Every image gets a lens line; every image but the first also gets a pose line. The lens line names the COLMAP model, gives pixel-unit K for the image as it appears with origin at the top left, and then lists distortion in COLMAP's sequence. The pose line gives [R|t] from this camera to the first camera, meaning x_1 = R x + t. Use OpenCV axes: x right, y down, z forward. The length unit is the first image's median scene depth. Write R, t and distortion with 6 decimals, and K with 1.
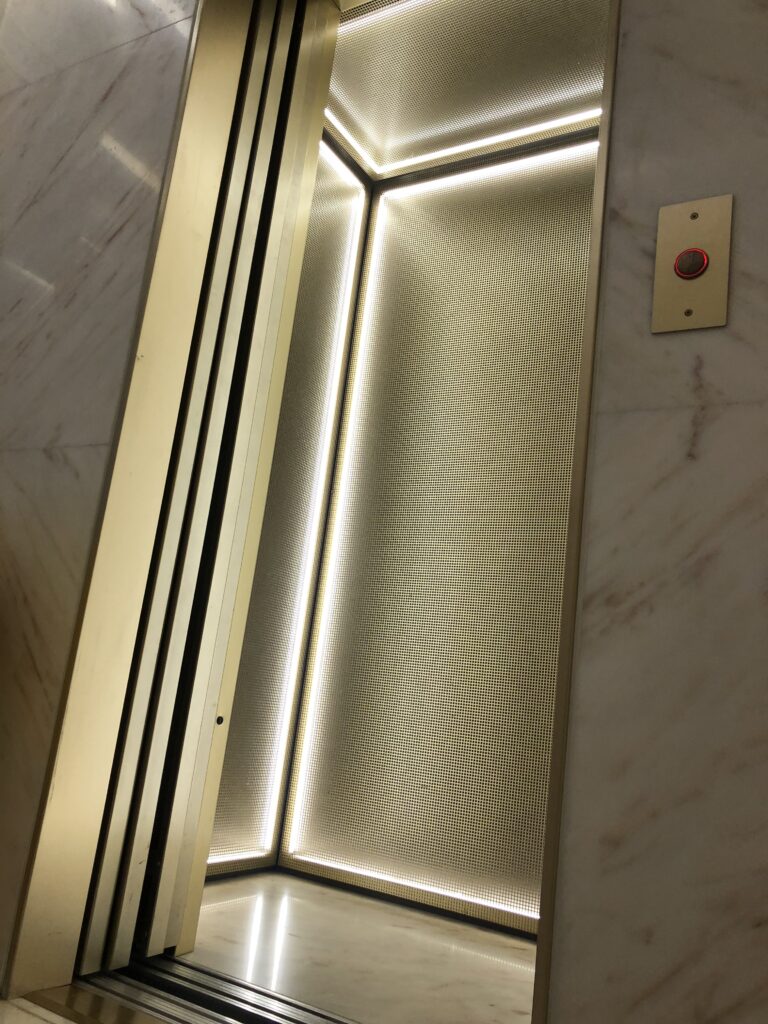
lens RADIAL K [[840.3, 0, 384.0], [0, 840.3, 512.0], [0, 0, 1]] dist [0.003813, -0.002542]
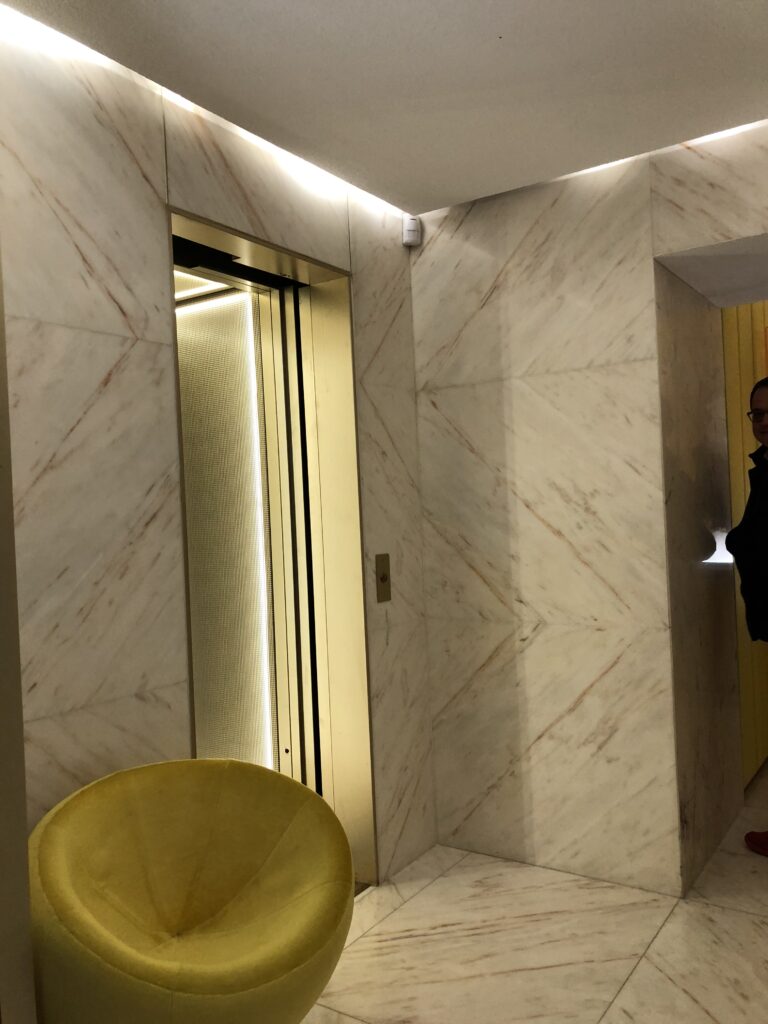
lens RADIAL K [[855.6, 0, 377.4], [0, 855.6, 503.0], [0, 0, 1]] dist [0.005931, 0.003586]
pose [[0.041321, -0.122183, 0.991647, -1.668199], [-0.163728, 0.978250, 0.127355, -0.597057], [-0.985640, -0.167623, 0.020418, 0.636541]]
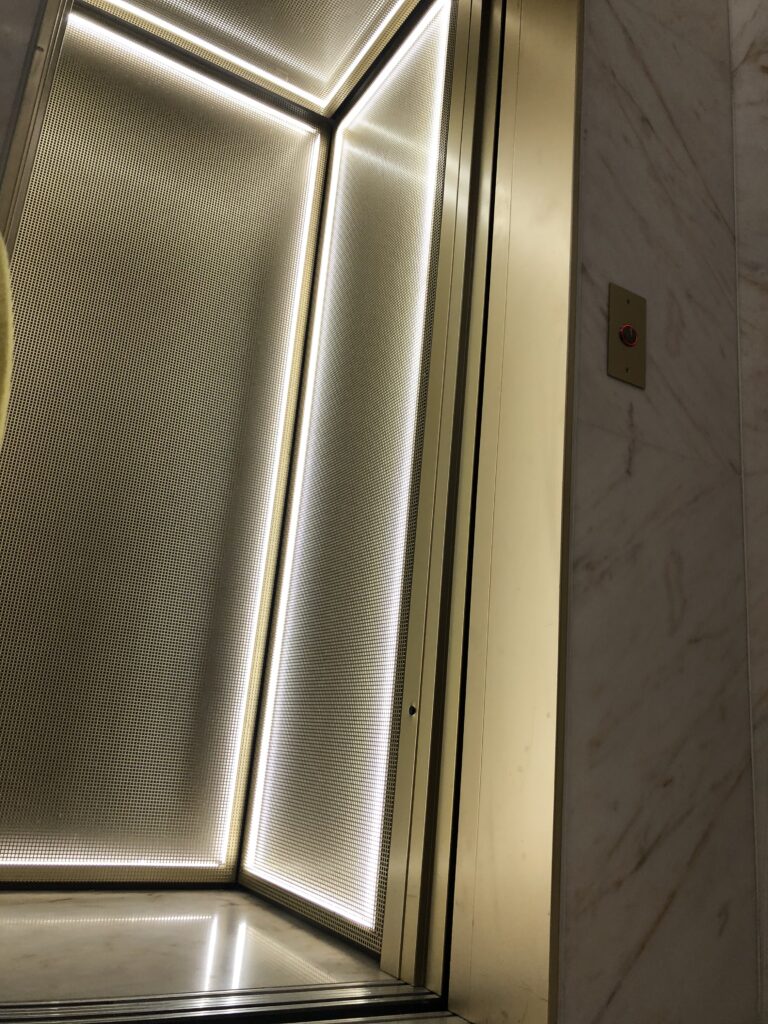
lens RADIAL K [[838.7, 0, 391.1], [0, 838.7, 509.4], [0, 0, 1]] dist [0.006436, 0.003338]
pose [[0.482822, 0.160069, 0.860965, -0.623911], [-0.214902, 0.974747, -0.060708, 0.100005], [-0.848941, -0.155712, 0.505028, 0.369184]]
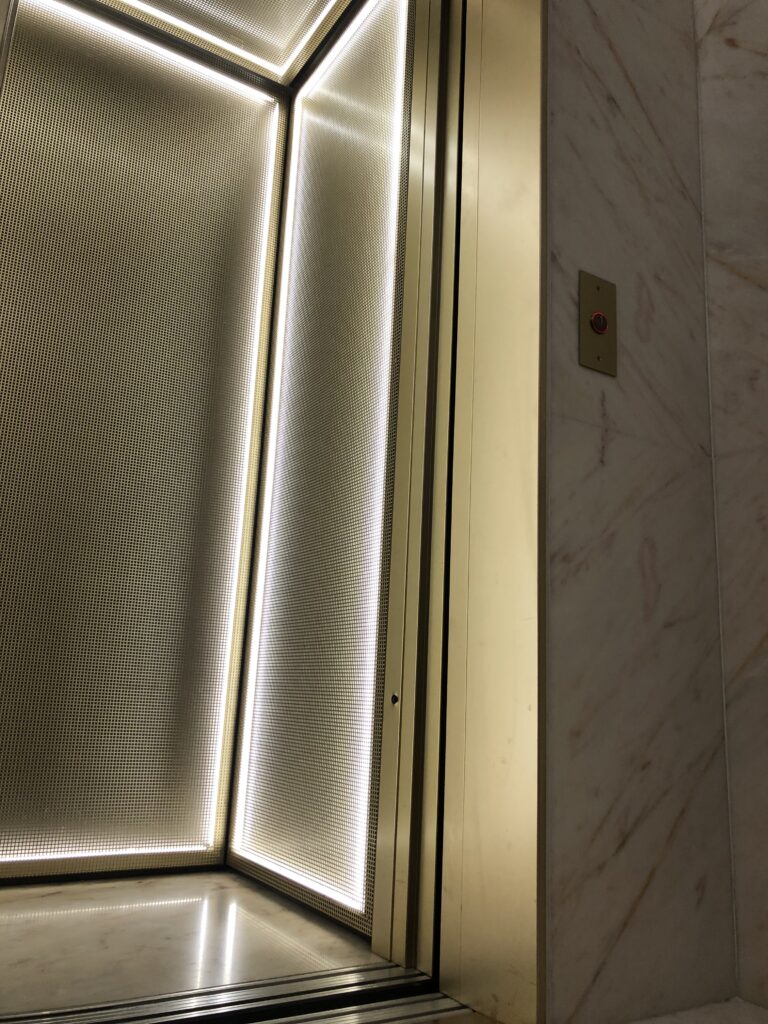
lens RADIAL K [[838.7, 0, 391.1], [0, 838.7, 509.4], [0, 0, 1]] dist [0.006436, 0.003338]
pose [[0.456379, 0.101609, 0.883965, -0.632827], [-0.182024, 0.983110, -0.019029, 0.063191], [-0.870968, -0.152219, 0.467166, 0.380169]]
